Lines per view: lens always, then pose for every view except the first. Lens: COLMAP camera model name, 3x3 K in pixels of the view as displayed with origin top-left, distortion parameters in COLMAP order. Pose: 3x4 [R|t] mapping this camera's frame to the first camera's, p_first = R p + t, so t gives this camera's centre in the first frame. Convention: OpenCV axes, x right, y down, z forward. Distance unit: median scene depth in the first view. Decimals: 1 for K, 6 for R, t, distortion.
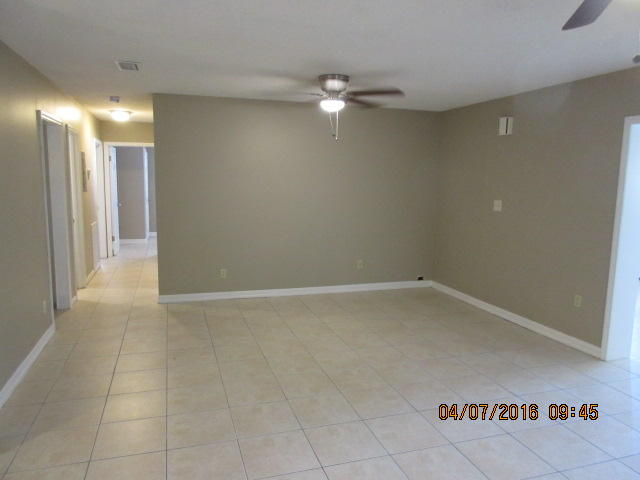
lens RADIAL K [[476.3, 0, 318.7], [0, 476.3, 240.3], [0, 0, 1]] dist [-0.007329, 0.000177]
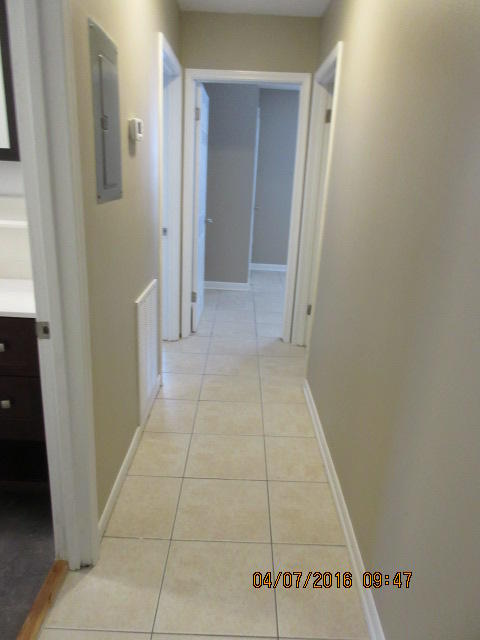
lens RADIAL K [[476.3, 0, 240.2], [0, 476.3, 319.6], [0, 0, 1]] dist [-0.007329, 0.000177]
pose [[0.952414, 0.117490, -0.281252, -0.265818], [-0.069702, 0.982226, 0.174279, -0.068978], [0.296730, -0.146382, 0.943676, 0.595011]]
